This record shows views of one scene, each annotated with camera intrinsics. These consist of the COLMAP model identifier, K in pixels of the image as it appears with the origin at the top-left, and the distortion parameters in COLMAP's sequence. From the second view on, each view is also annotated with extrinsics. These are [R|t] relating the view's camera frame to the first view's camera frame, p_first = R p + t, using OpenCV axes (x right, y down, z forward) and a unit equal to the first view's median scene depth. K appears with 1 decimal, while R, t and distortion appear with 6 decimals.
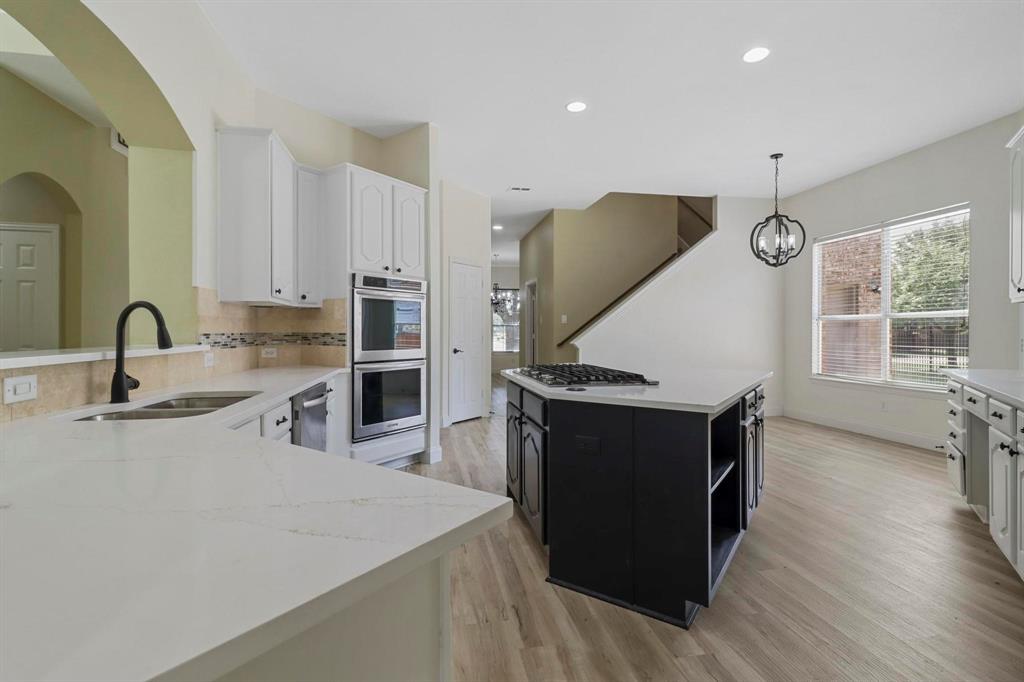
lens RADIAL K [[480.2, 0, 510.0], [0, 480.2, 330.8], [0, 0, 1]] dist [0.000109, -0.000424]
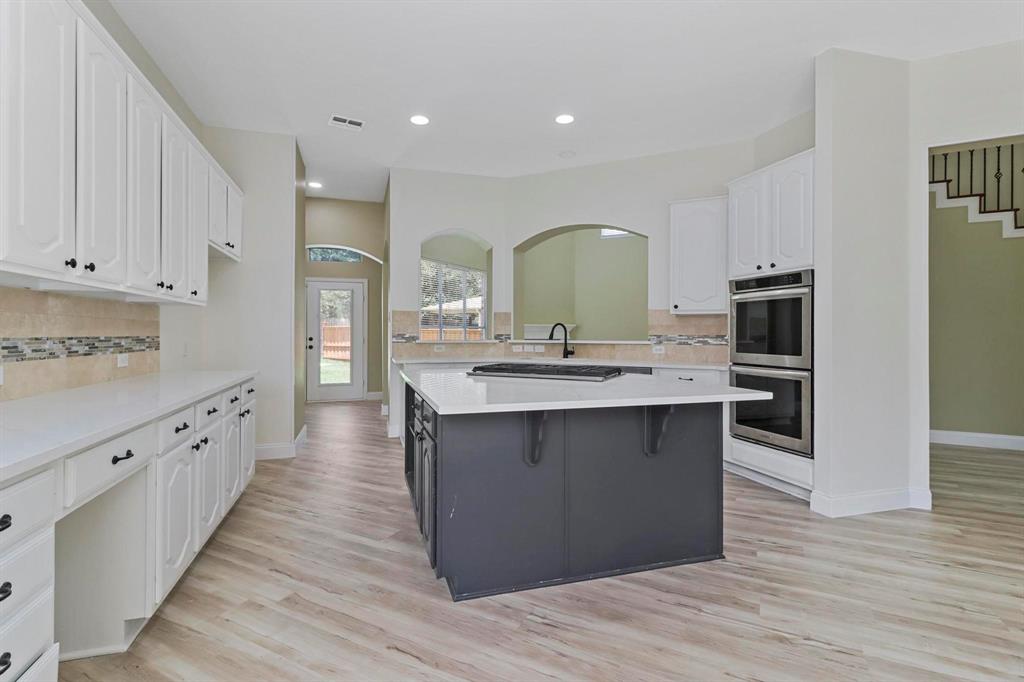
lens RADIAL K [[480.2, 0, 510.0], [0, 480.2, 330.8], [0, 0, 1]] dist [0.000109, -0.000424]
pose [[-0.619100, -0.004724, -0.785298, 0.750774], [-0.000705, 0.999985, -0.005460, 0.000004], [0.785312, -0.002826, -0.619094, 1.136630]]
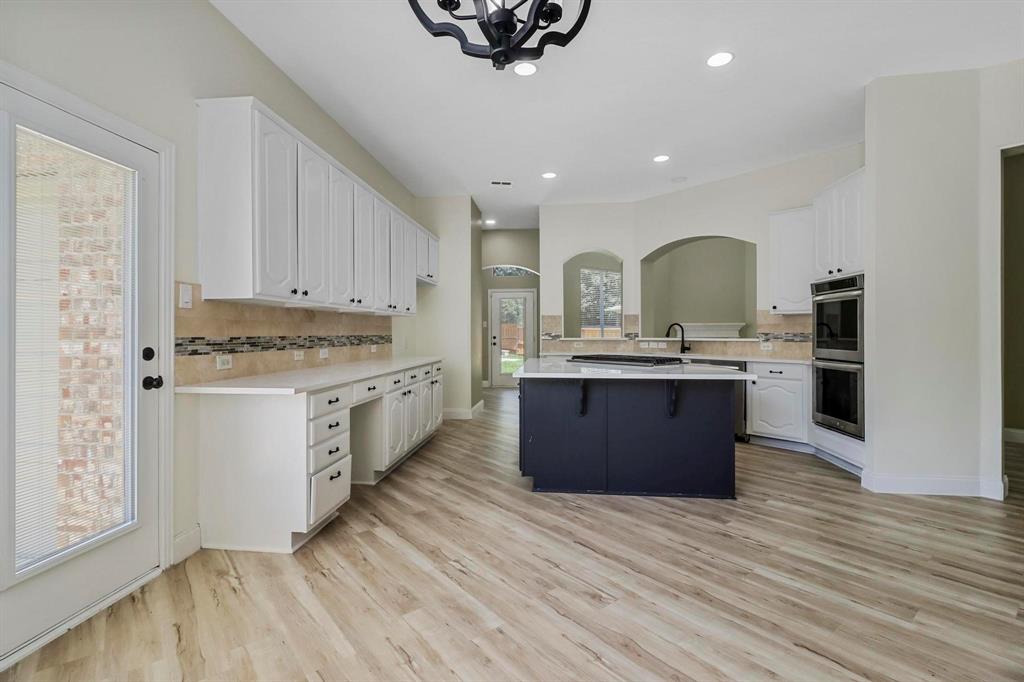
lens RADIAL K [[473.9, 0, 506.6], [0, 473.9, 332.7], [0, 0, 1]] dist [0.000169, -0.000277]
pose [[-0.882319, 0.003255, -0.470641, 0.823666], [0.004310, 0.999990, -0.001164, 0.001468], [0.470633, -0.003056, -0.882324, 1.501797]]
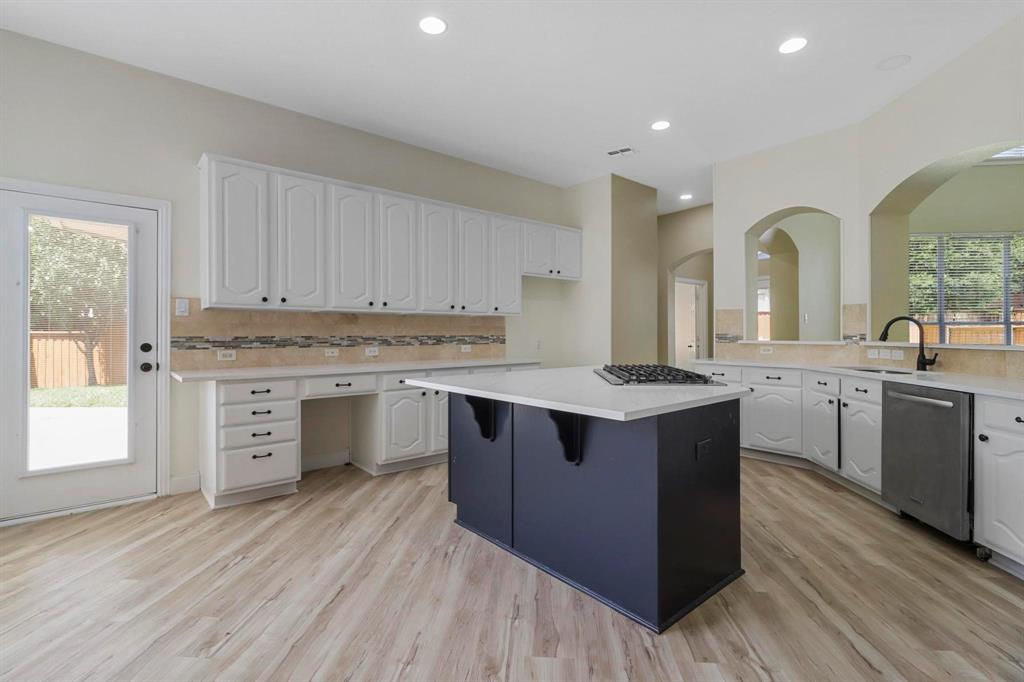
lens RADIAL K [[473.9, 0, 506.6], [0, 473.9, 332.7], [0, 0, 1]] dist [0.000169, -0.000277]
pose [[-0.964277, 0.003364, 0.264873, 0.117285], [0.002371, 0.999989, -0.004067, 0.002825], [-0.264884, -0.003293, -0.964275, 1.443203]]
